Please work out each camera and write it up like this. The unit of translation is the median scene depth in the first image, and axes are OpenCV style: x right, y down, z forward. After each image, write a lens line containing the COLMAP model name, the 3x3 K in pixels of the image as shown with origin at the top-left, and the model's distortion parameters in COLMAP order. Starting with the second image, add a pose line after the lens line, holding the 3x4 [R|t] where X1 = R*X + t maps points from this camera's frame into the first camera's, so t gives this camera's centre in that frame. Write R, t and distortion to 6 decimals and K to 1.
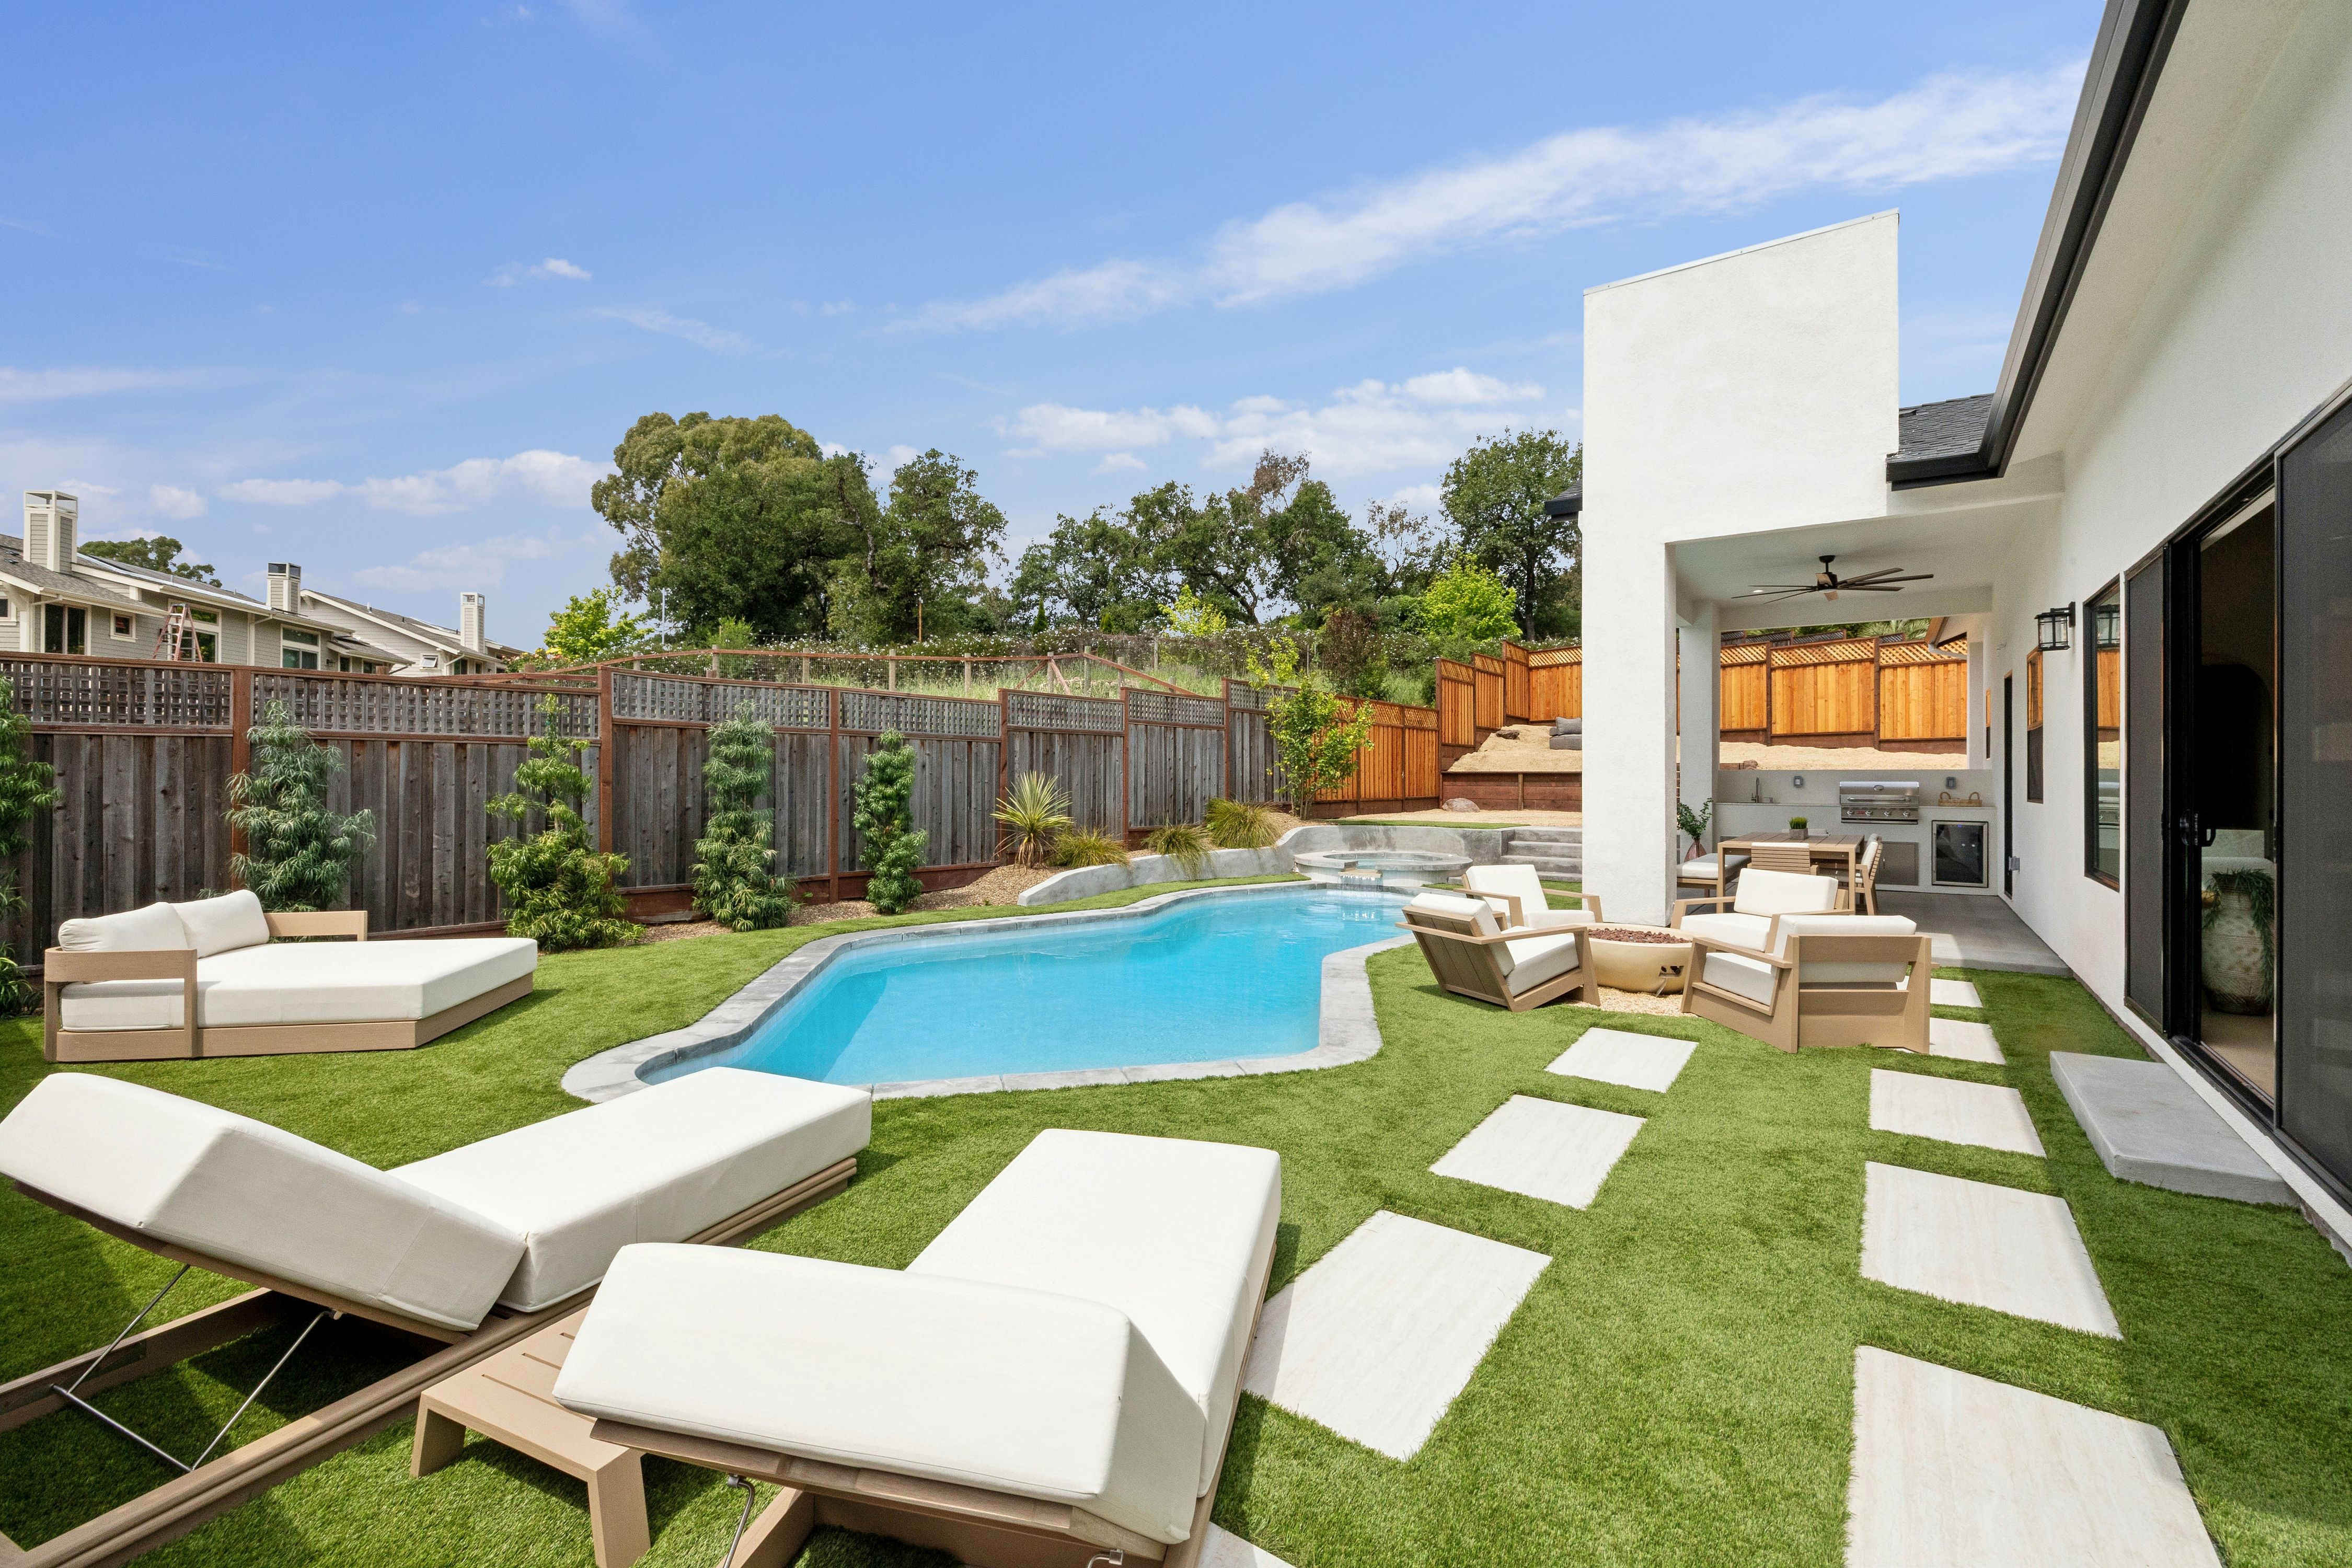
lens RADIAL K [[999.1, 0, 1165.8], [0, 999.1, 772.6], [0, 0, 1]] dist [0.000397, -0.000461]
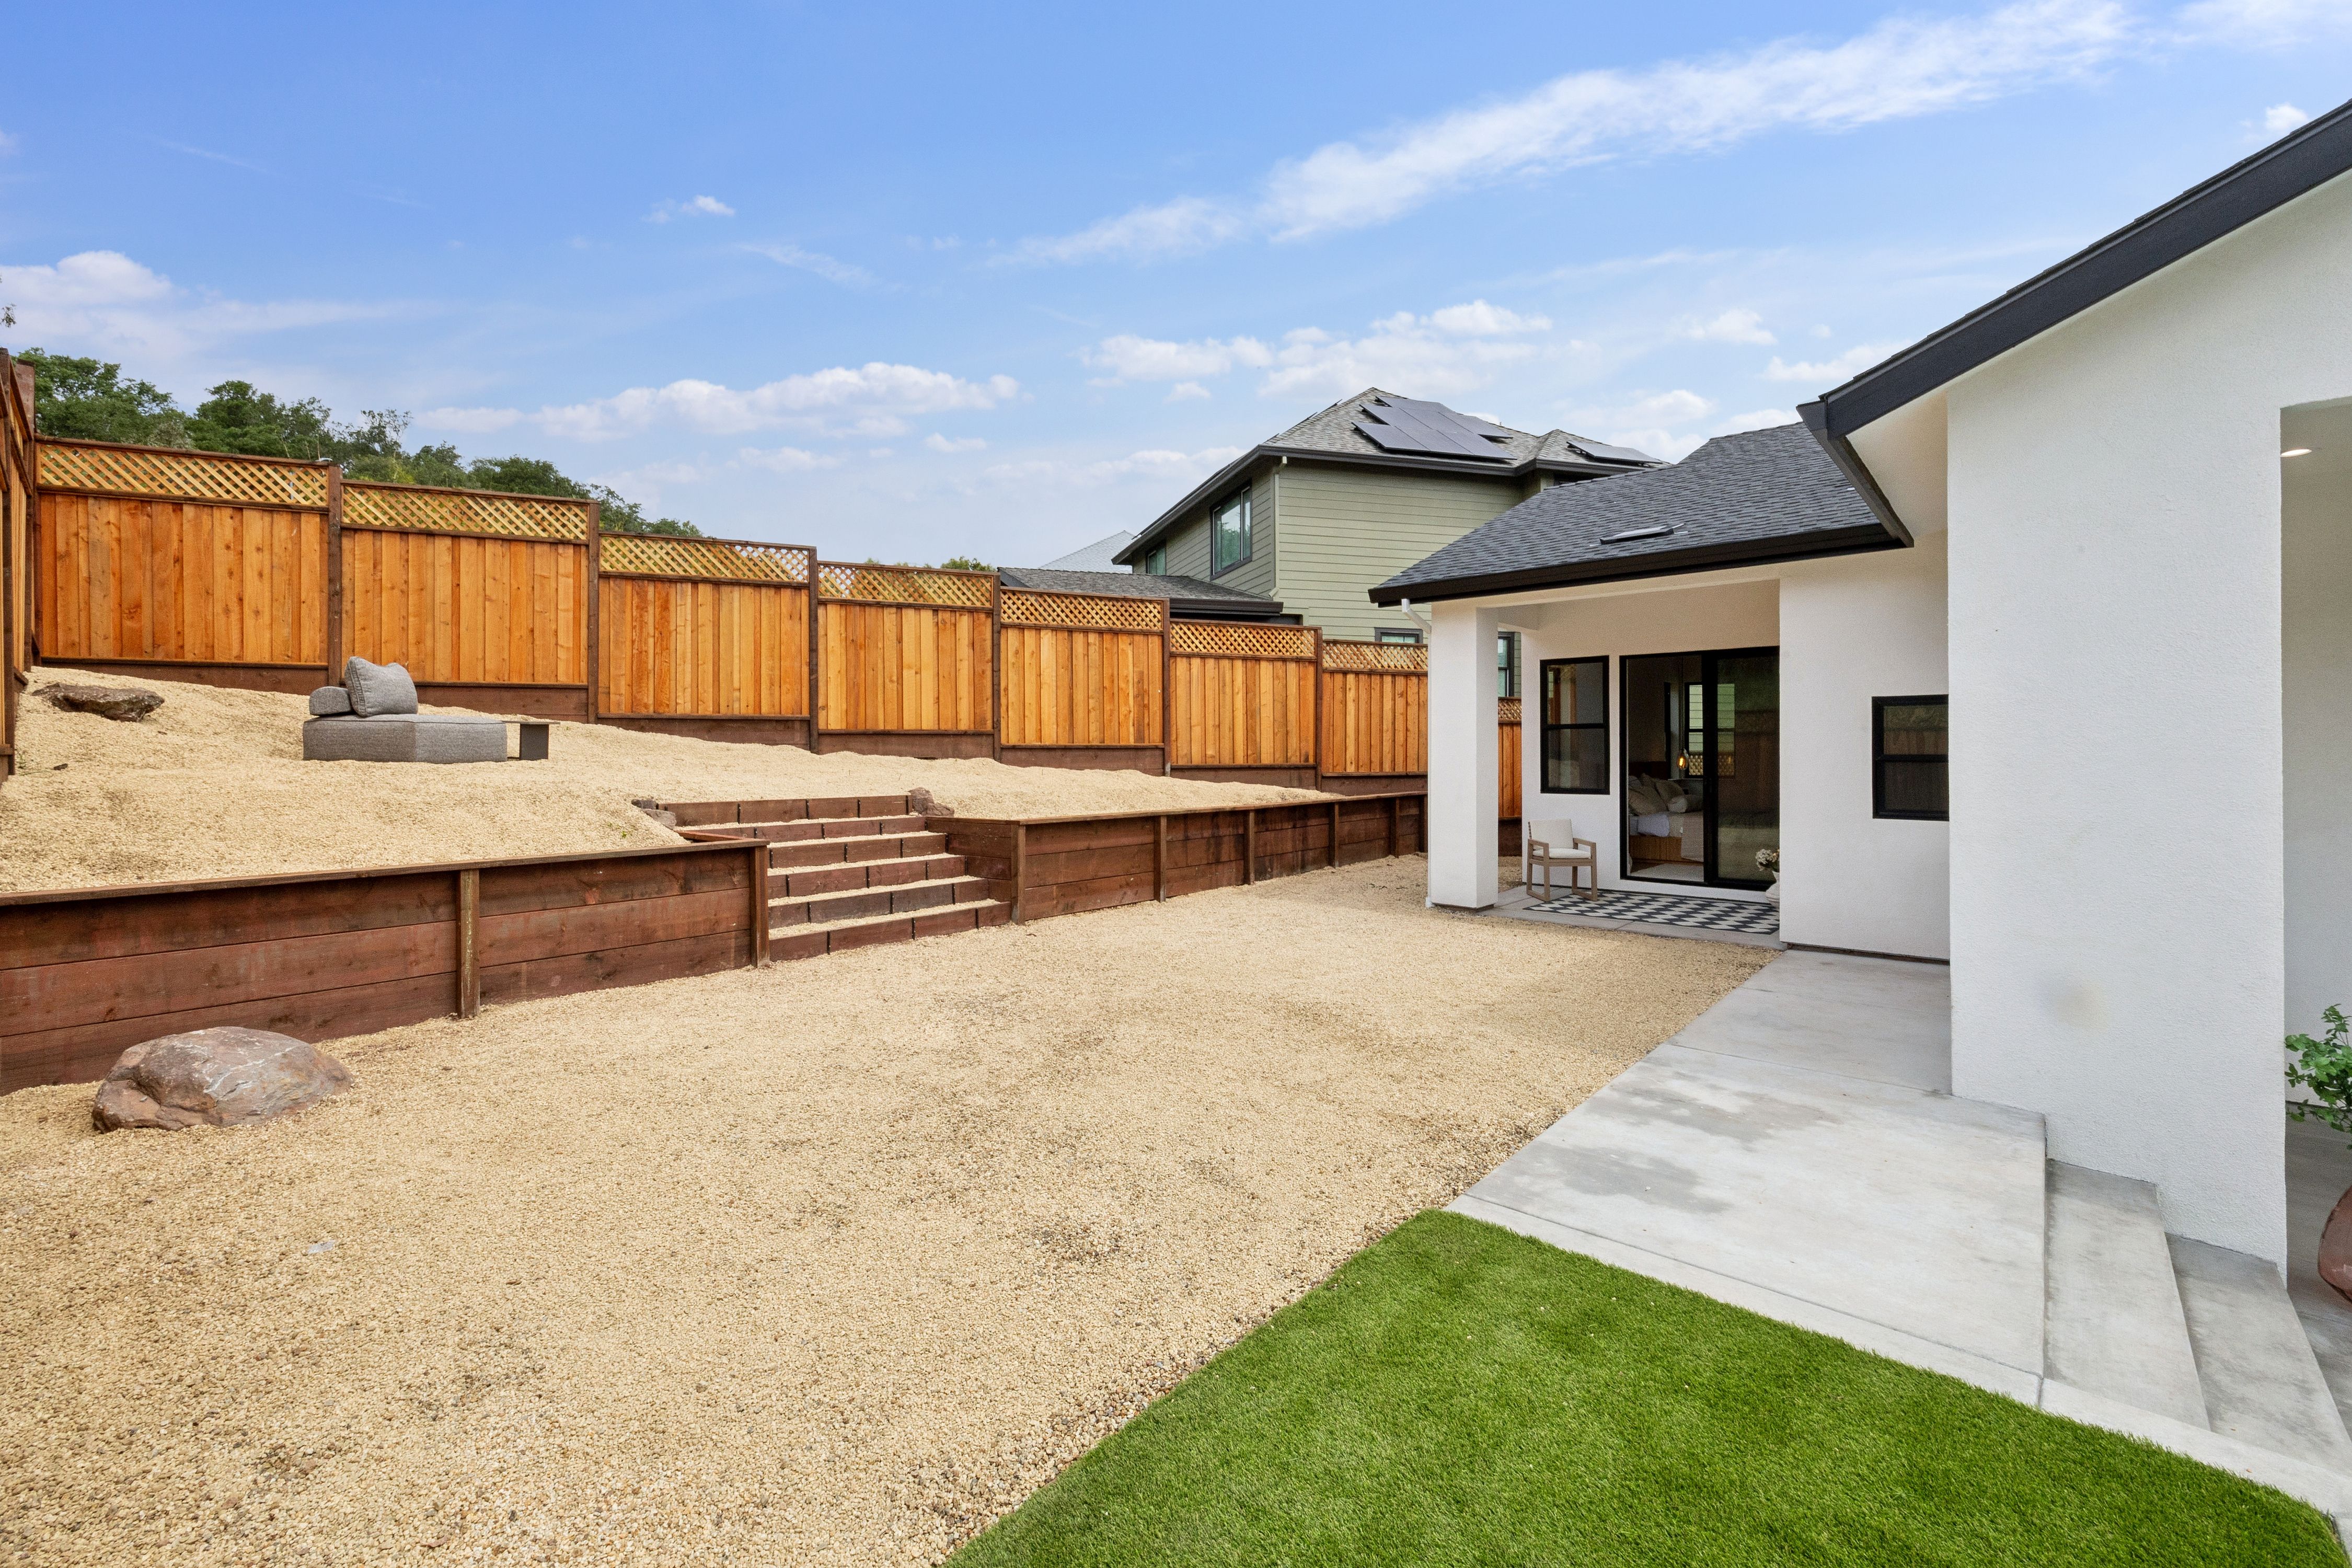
lens RADIAL K [[999.1, 0, 1165.5], [0, 999.1, 750.3], [0, 0, 1]] dist [0.000397, -0.000461]
pose [[0.122241, -0.004241, 0.992491, 0.131550], [-0.001323, 0.999989, 0.004436, -0.033428], [-0.992500, -0.001855, 0.122234, 0.845092]]
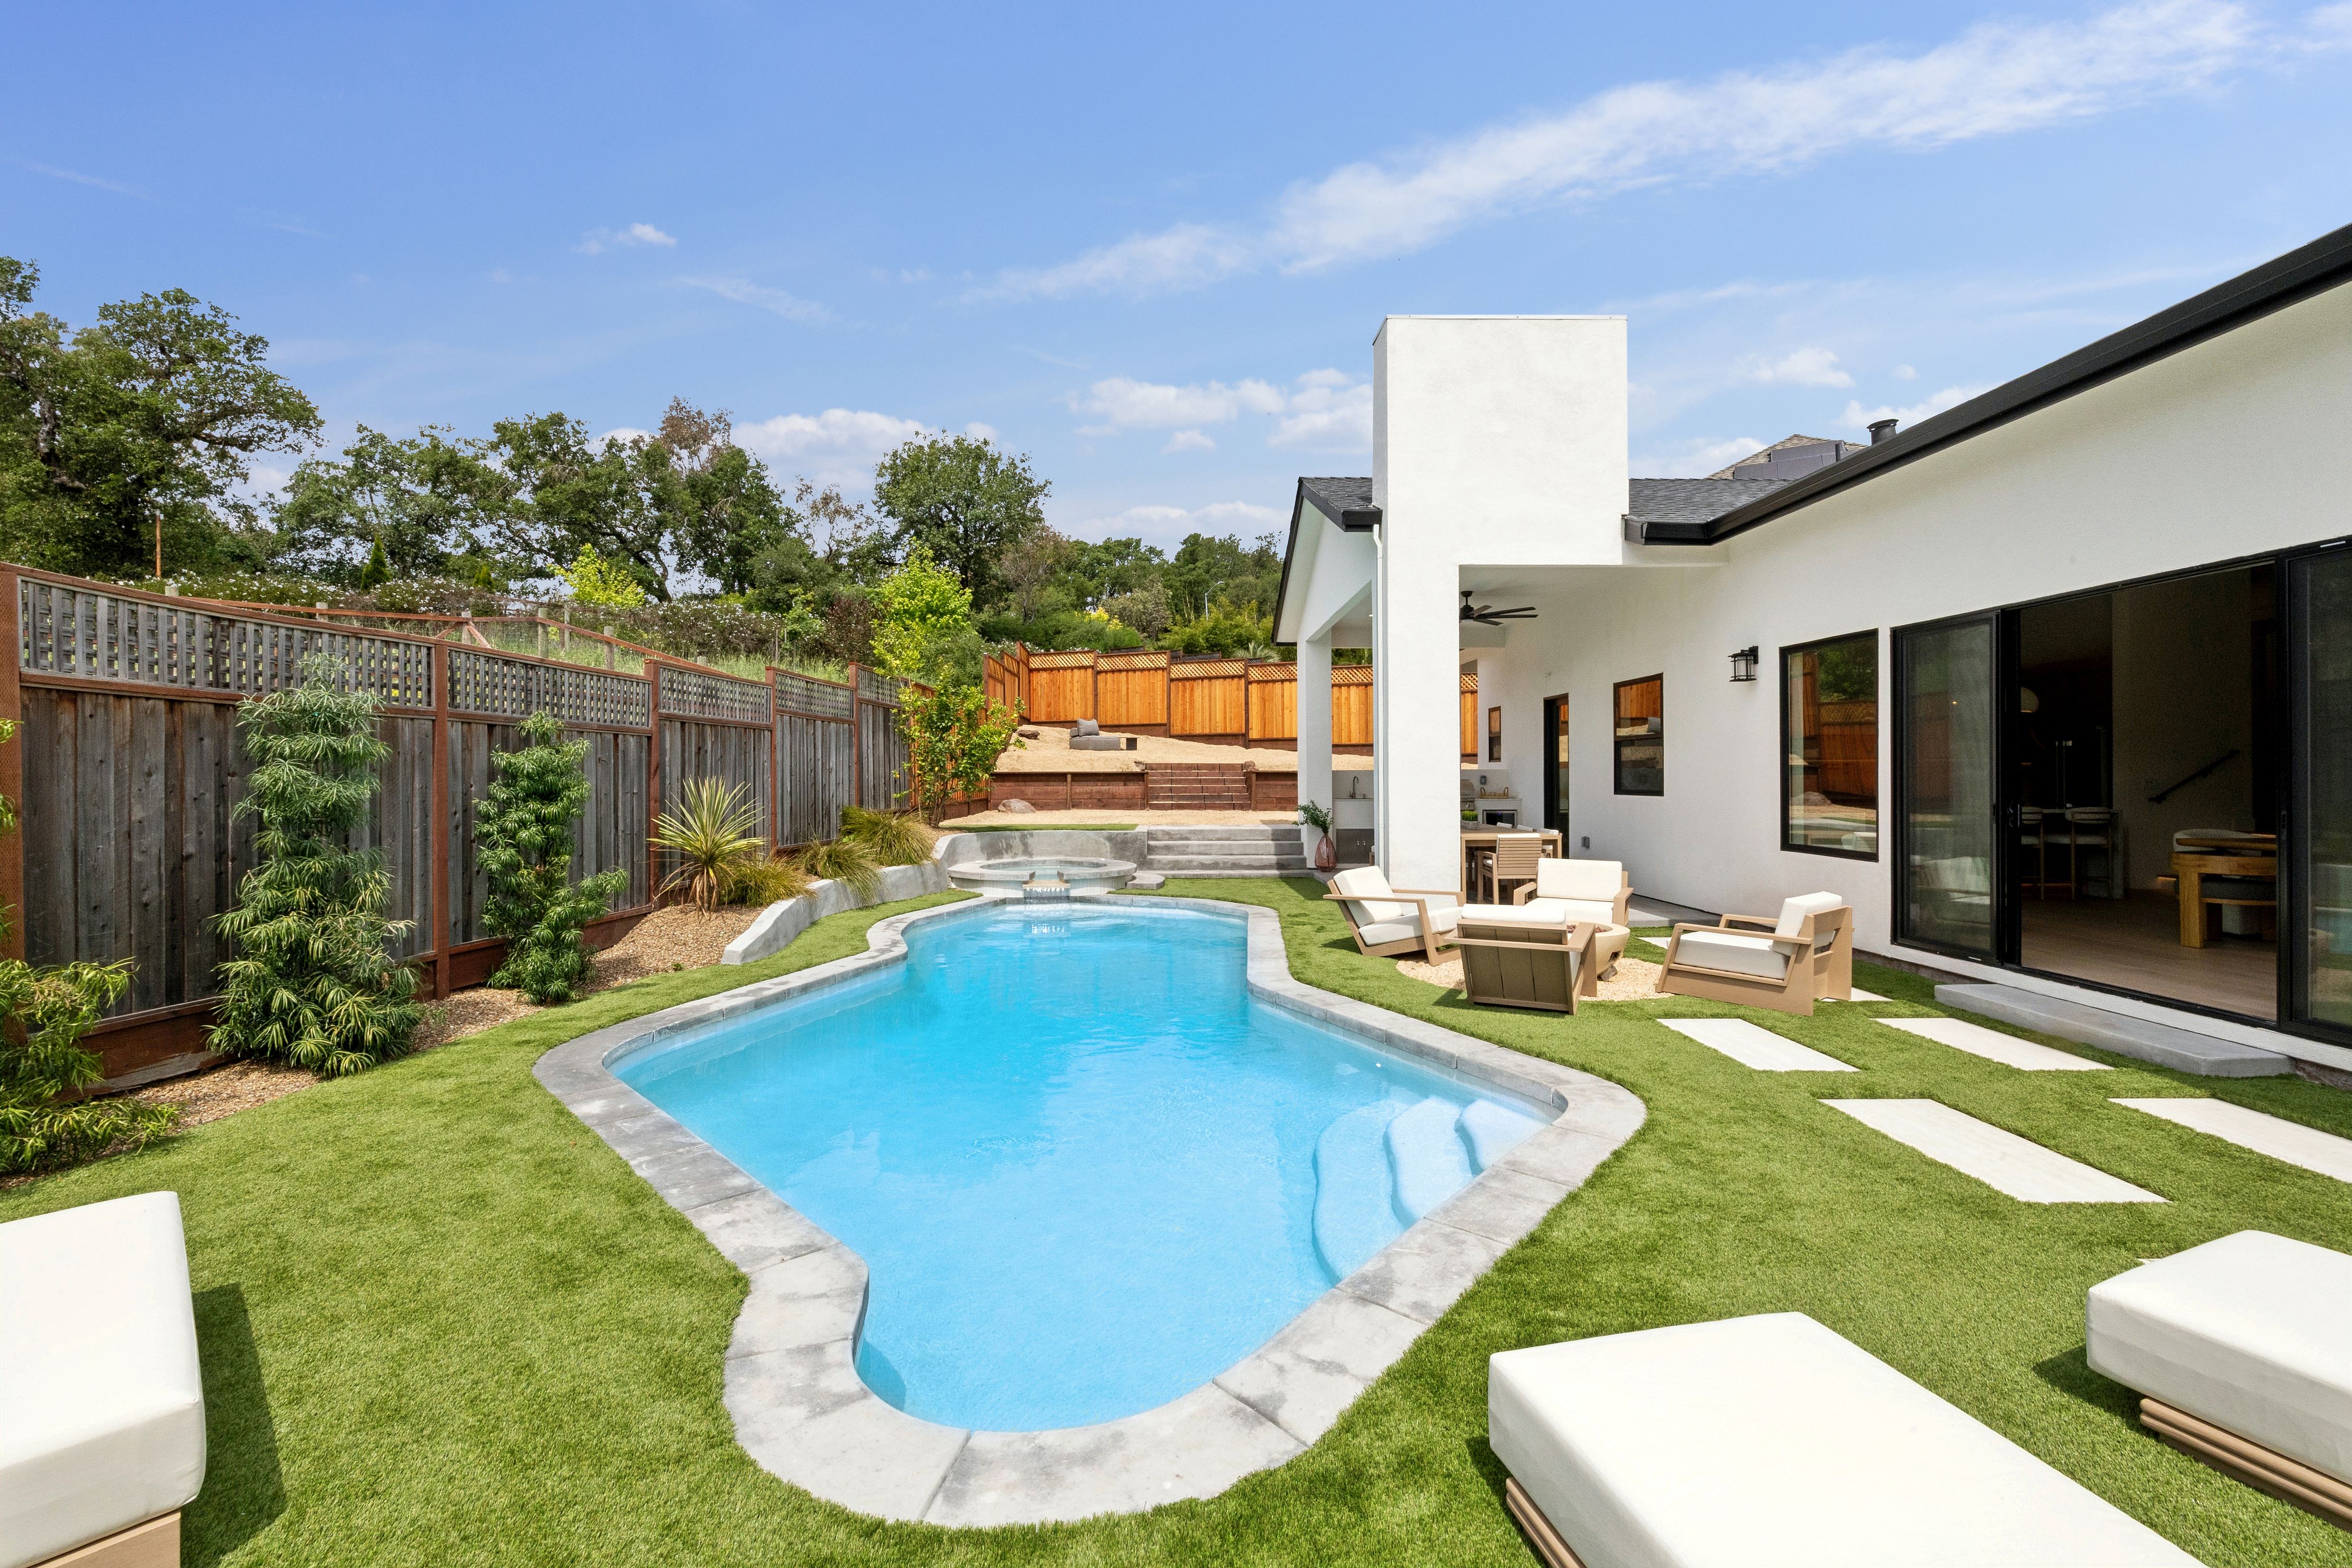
lens RADIAL K [[999.1, 0, 1170.8], [0, 999.1, 775.1], [0, 0, 1]] dist [0.000397, -0.000461]
pose [[0.805267, -0.007201, 0.592868, -0.173490], [0.004799, 0.999973, 0.005627, -0.002980], [-0.592892, -0.001686, 0.805280, 0.130853]]
